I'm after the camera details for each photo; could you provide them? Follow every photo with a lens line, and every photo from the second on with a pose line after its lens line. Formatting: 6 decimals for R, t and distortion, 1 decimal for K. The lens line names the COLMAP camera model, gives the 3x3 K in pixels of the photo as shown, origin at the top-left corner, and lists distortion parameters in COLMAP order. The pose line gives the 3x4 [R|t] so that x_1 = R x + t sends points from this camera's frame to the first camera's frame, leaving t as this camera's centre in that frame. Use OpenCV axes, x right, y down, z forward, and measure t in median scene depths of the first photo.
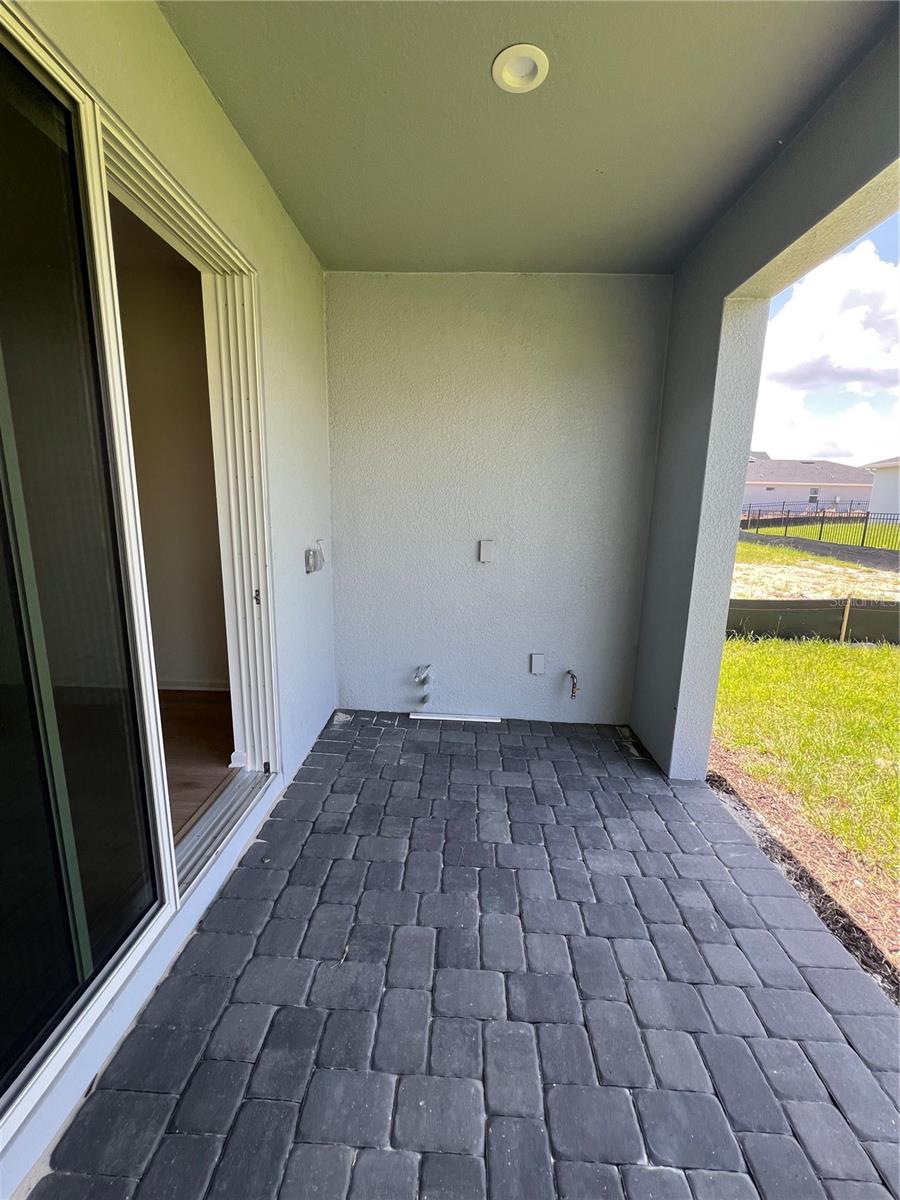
lens RADIAL K [[482.8, 0, 450.0], [0, 482.8, 600.0], [0, 0, 1]] dist [0.010499, -0.000079]
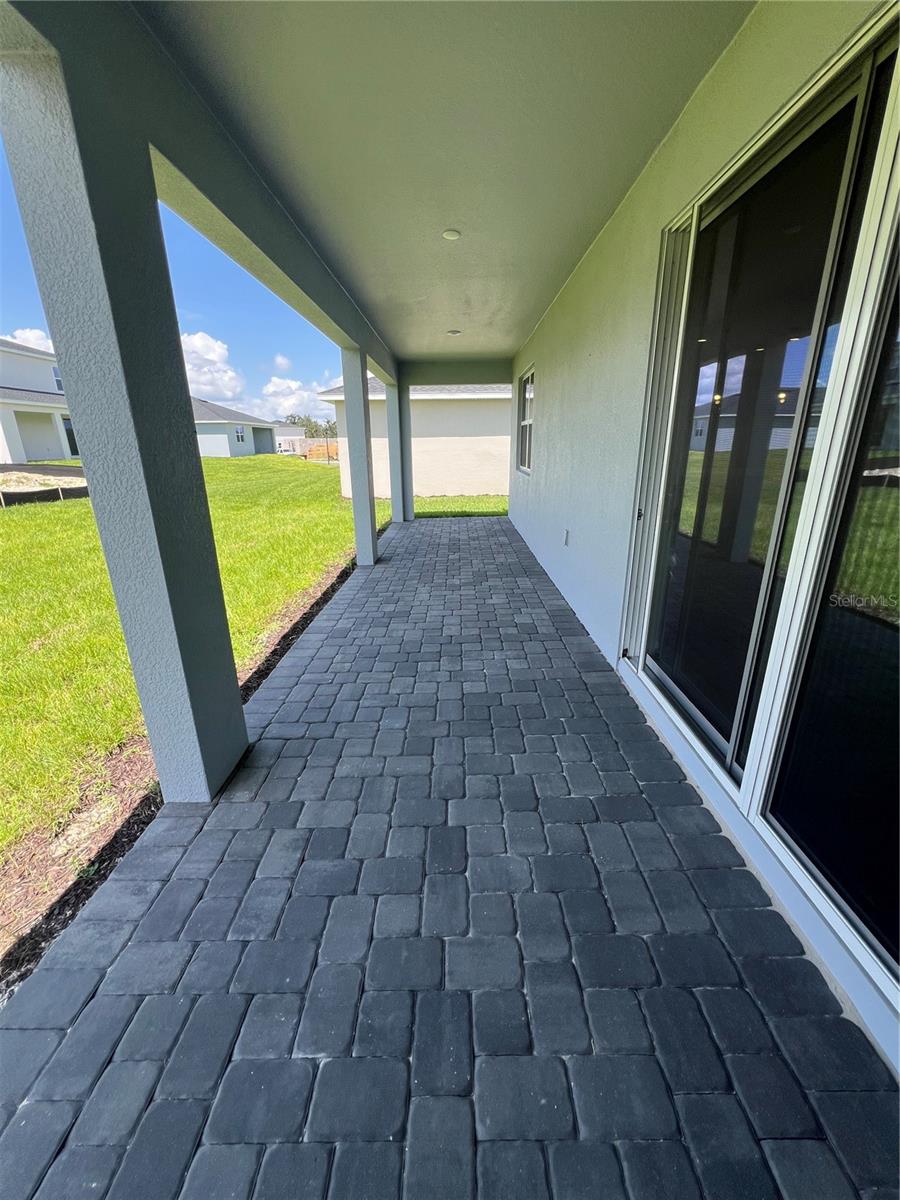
lens RADIAL K [[482.8, 0, 450.0], [0, 482.8, 600.0], [0, 0, 1]] dist [0.010499, -0.000079]
pose [[-0.999589, -0.006050, -0.028011, 0.144952], [-0.018992, 0.871833, 0.489436, -0.227955], [0.021460, 0.489767, -0.871589, 1.306870]]
